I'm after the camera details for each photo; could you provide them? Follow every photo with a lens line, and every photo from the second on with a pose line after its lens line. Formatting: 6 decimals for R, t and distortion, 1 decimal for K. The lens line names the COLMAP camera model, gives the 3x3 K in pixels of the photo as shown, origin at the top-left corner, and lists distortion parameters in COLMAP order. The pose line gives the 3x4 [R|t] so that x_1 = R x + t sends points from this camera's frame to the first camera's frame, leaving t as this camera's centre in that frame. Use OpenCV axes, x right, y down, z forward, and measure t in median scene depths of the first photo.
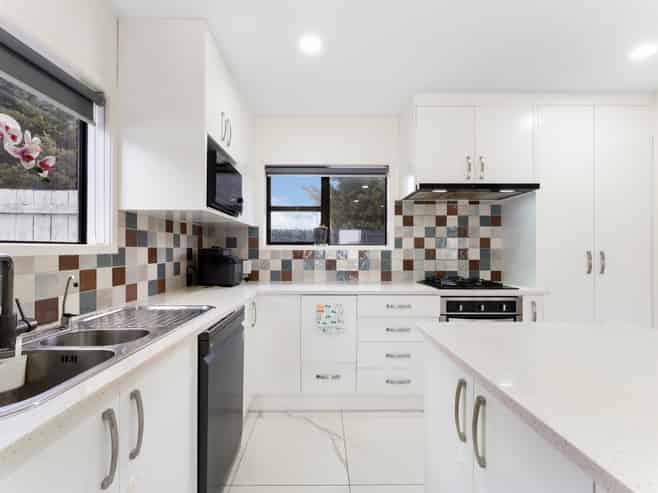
lens RADIAL K [[309.3, 0, 329.7], [0, 309.3, 250.0], [0, 0, 1]] dist [0.005374, 0.000213]
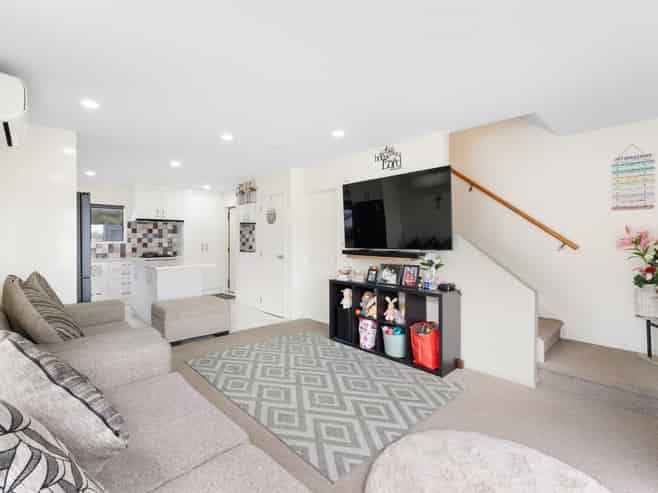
lens RADIAL K [[313.2, 0, 330.6], [0, 313.2, 241.3], [0, 0, 1]] dist [-0.011922, 0.000465]
pose [[0.726112, -0.004326, 0.687563, -0.280216], [0.002245, 0.999990, 0.003921, -0.021544], [-0.687573, -0.001303, 0.726114, -1.691828]]
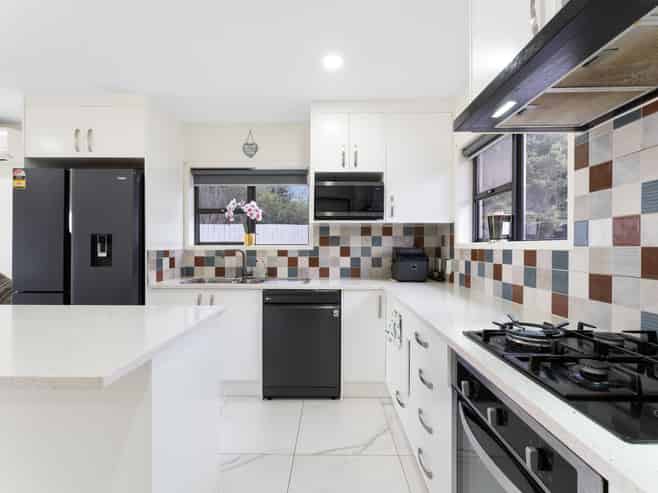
lens RADIAL K [[313.2, 0, 330.1], [0, 313.2, 245.1], [0, 0, 1]] dist [-0.011922, 0.000465]
pose [[-0.034368, -0.006132, -0.999390, 0.667845], [-0.001036, 0.999981, -0.006100, -0.003232], [0.999409, 0.000825, -0.034374, 0.671144]]
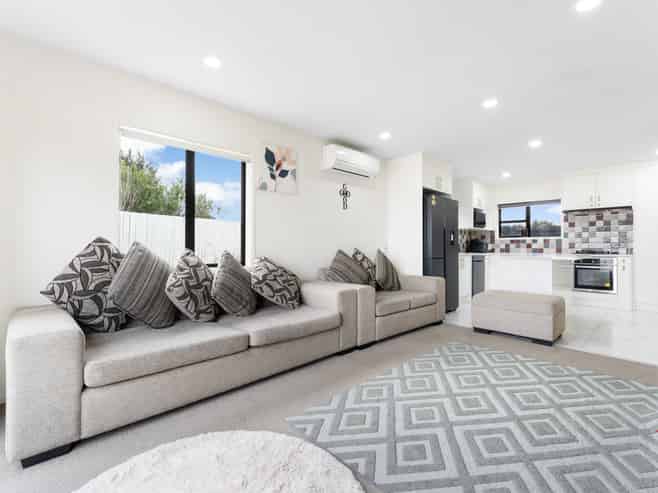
lens RADIAL K [[313.2, 0, 324.1], [0, 313.2, 248.0], [0, 0, 1]] dist [-0.011922, 0.000465]
pose [[0.684527, -0.001546, -0.728986, 0.642674], [0.000712, 0.999999, -0.001453, 0.066397], [0.728987, 0.000476, 0.684527, -1.666806]]
